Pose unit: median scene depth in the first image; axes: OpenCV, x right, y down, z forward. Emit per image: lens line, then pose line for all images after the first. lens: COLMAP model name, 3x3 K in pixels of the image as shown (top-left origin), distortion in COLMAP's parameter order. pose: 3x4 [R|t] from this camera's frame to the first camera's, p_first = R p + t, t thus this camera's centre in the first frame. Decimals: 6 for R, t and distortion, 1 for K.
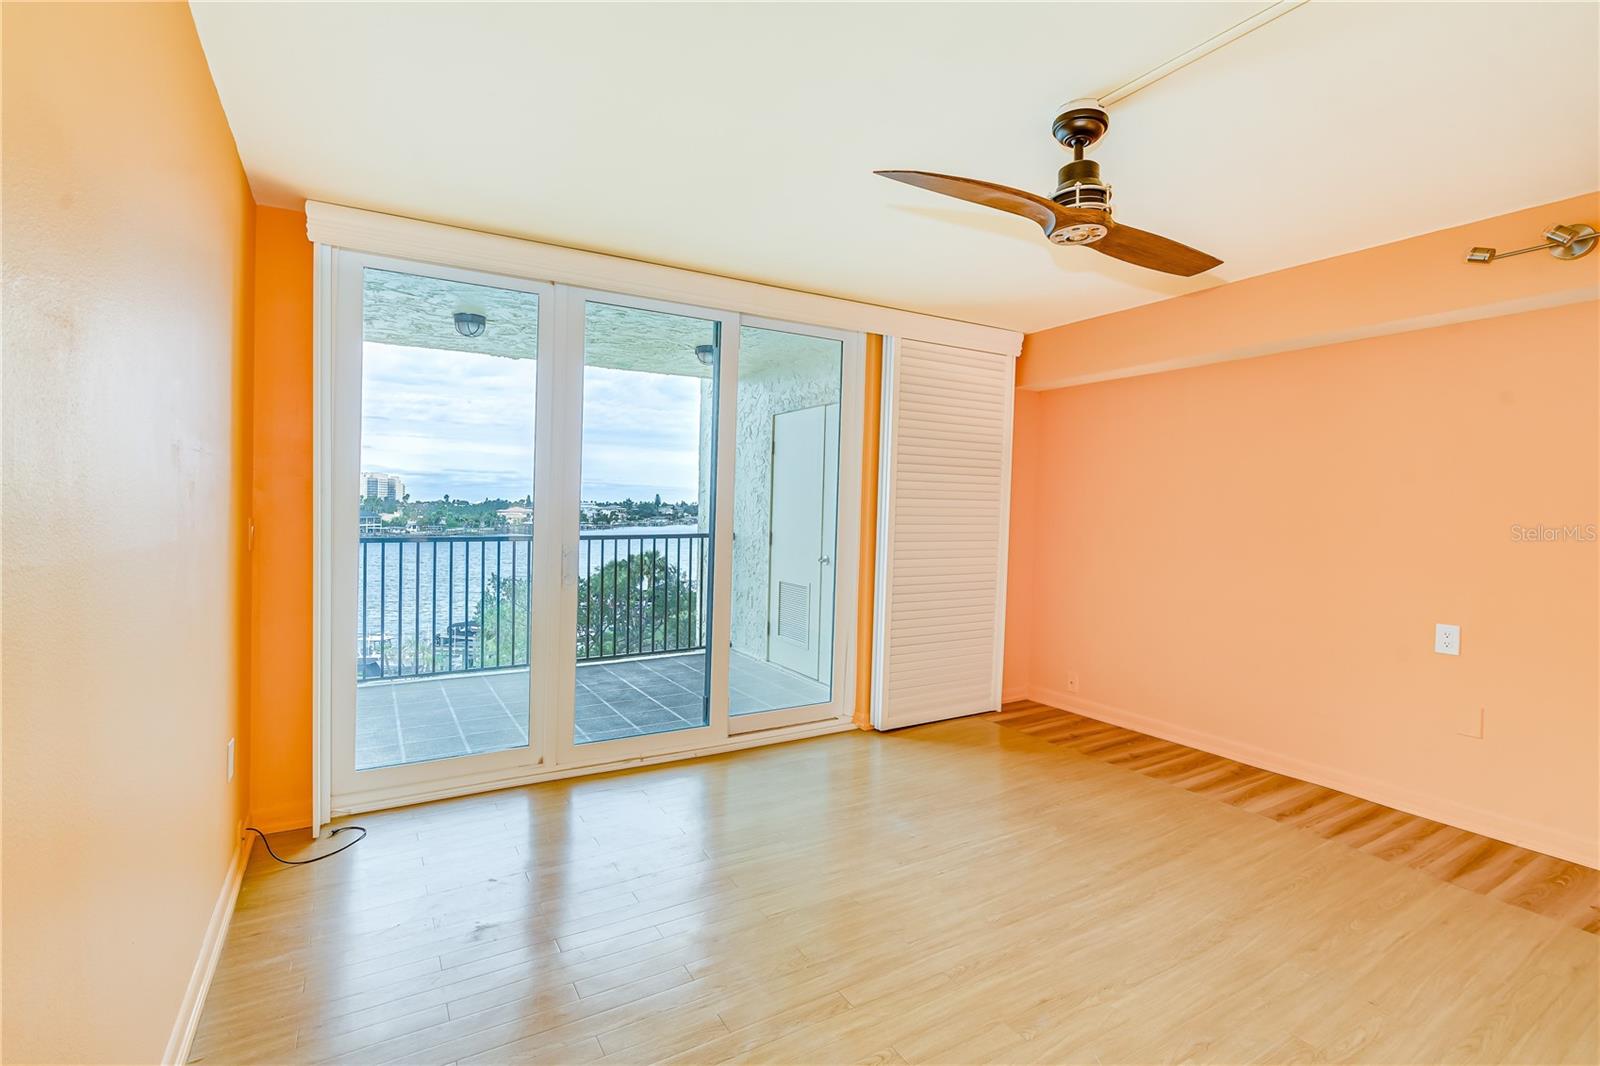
lens RADIAL K [[726.4, 0, 807.5], [0, 726.4, 528.0], [0, 0, 1]] dist [-0.002085, 0.000414]
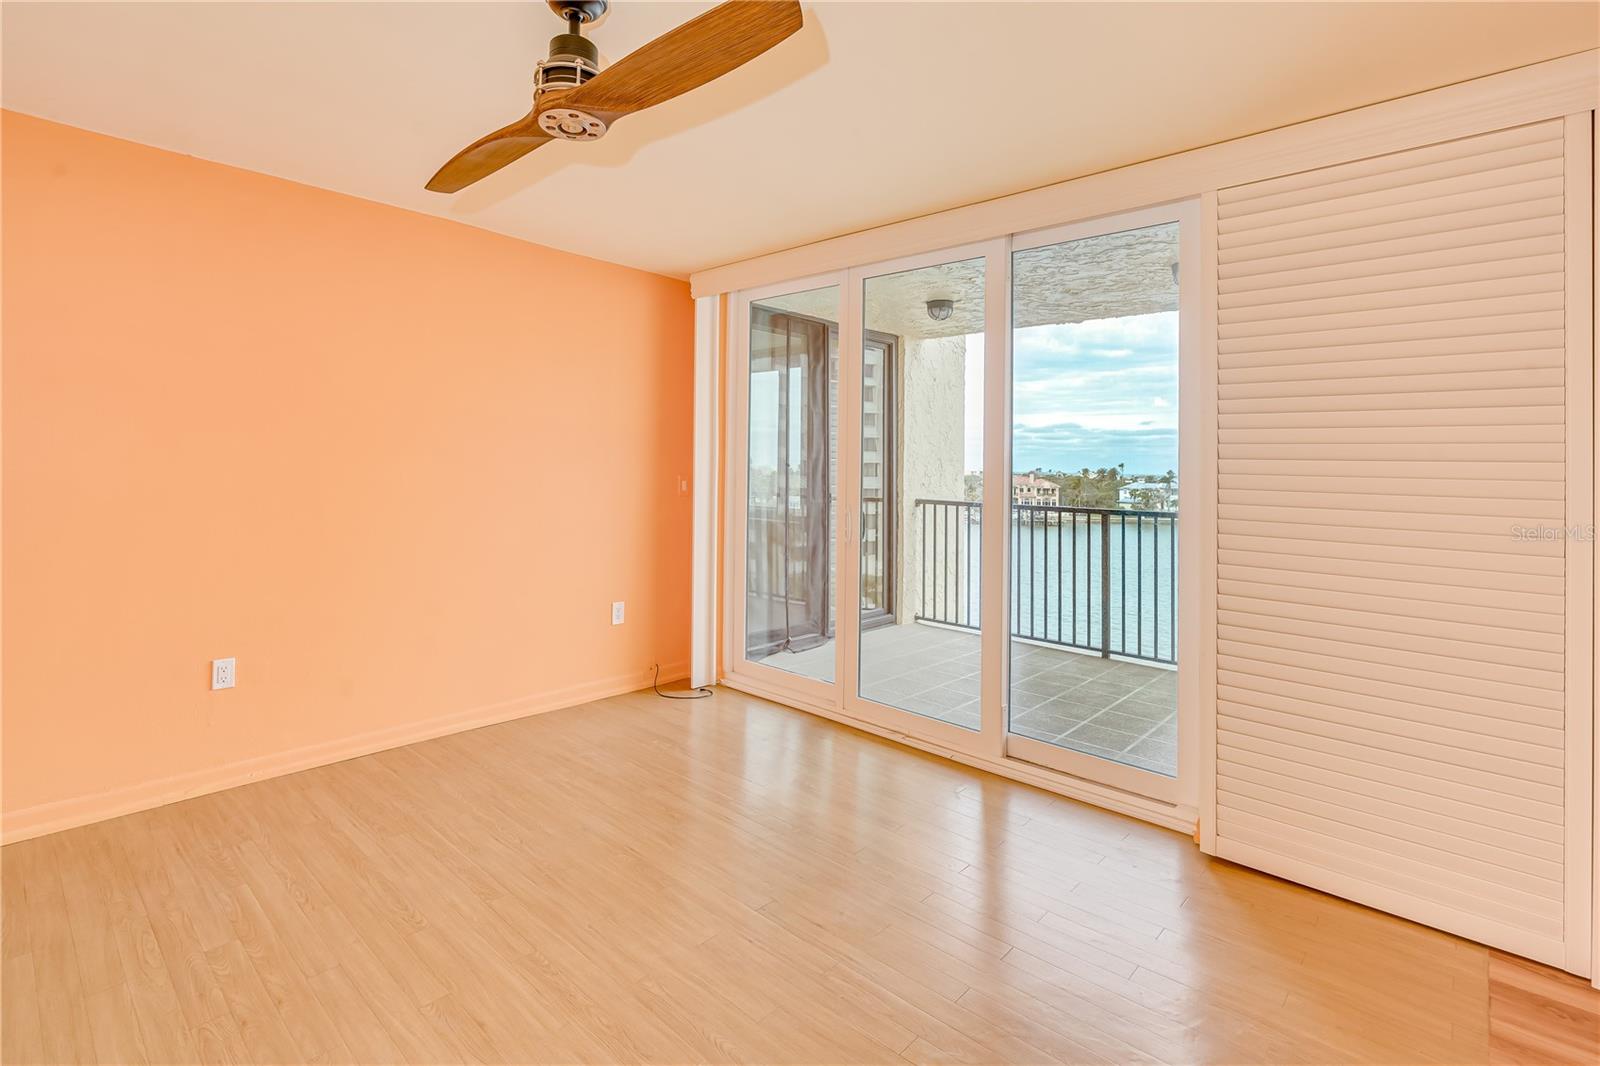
lens RADIAL K [[766.6, 0, 809.4], [0, 766.6, 471.1], [0, 0, 1]] dist [0.000813, 0.000810]
pose [[0.285814, -0.002808, -0.958281, 1.128940], [-0.044787, 0.998864, -0.016286, -0.013383], [0.957238, 0.047573, 0.285364, 0.922781]]
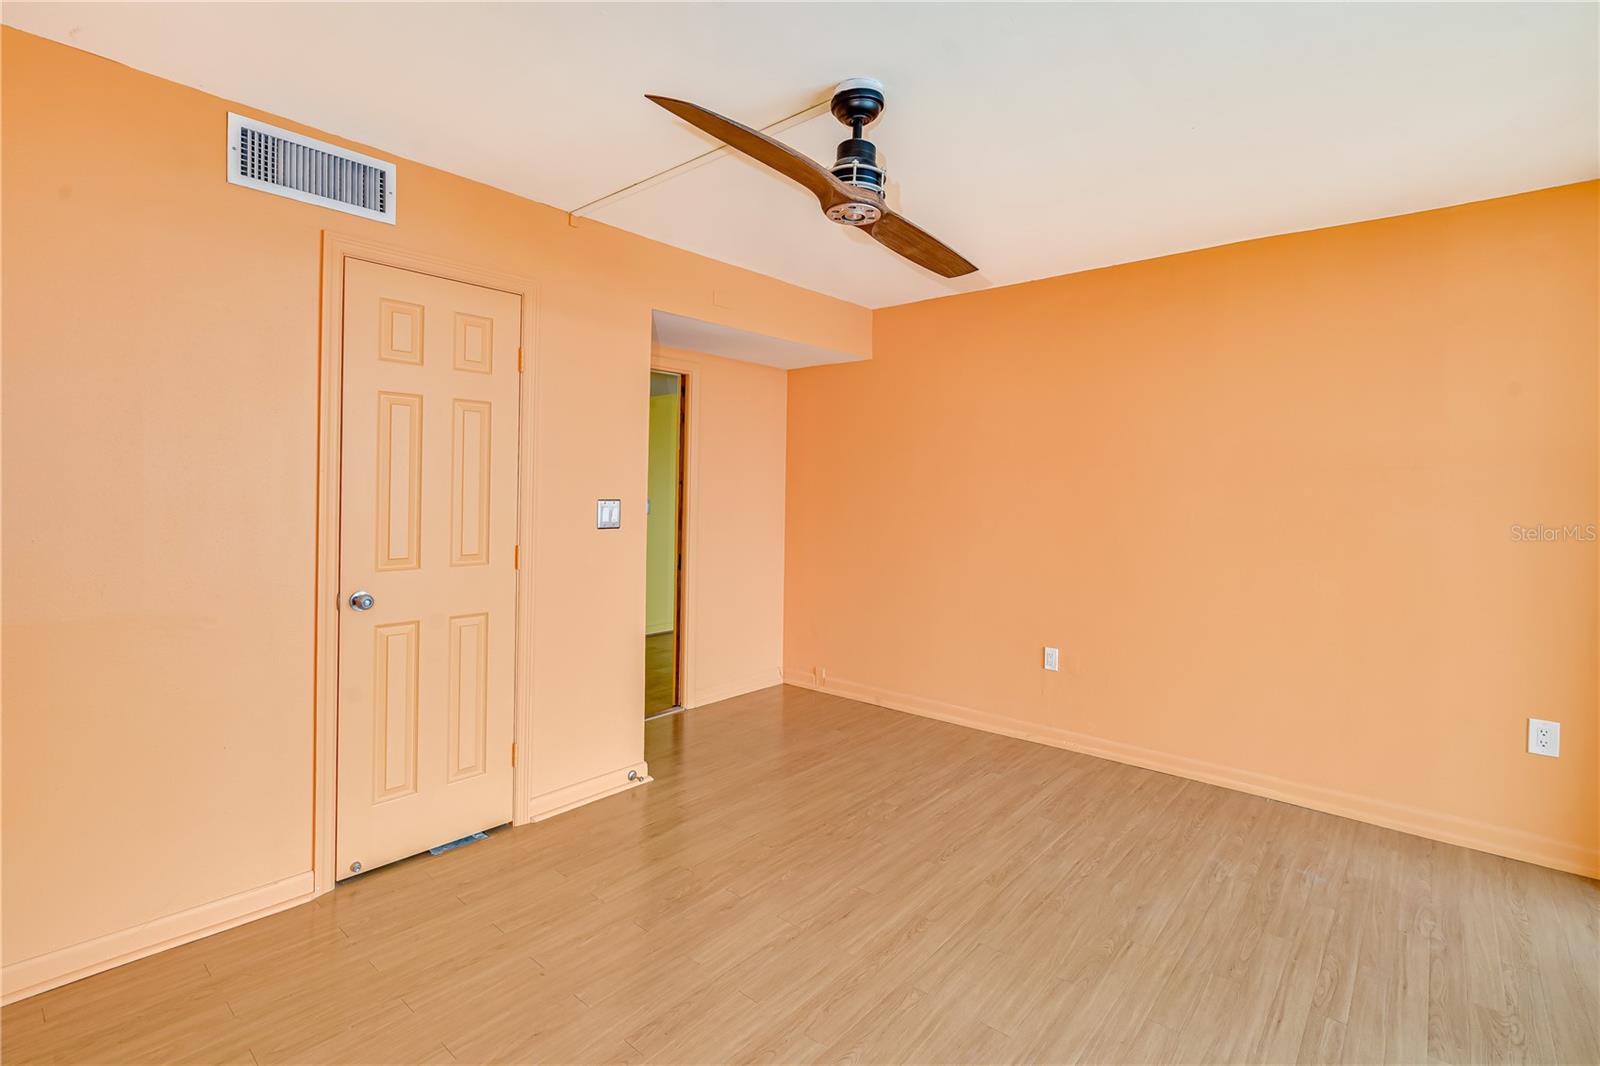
lens RADIAL K [[743.1, 0, 807.7], [0, 743.1, 505.7], [0, 0, 1]] dist [0.000704, 0.000758]
pose [[-0.950218, -0.022857, -0.310746, 0.653855], [-0.038118, 0.998342, 0.043125, -0.045142], [0.309245, 0.052823, -0.949514, 1.768488]]
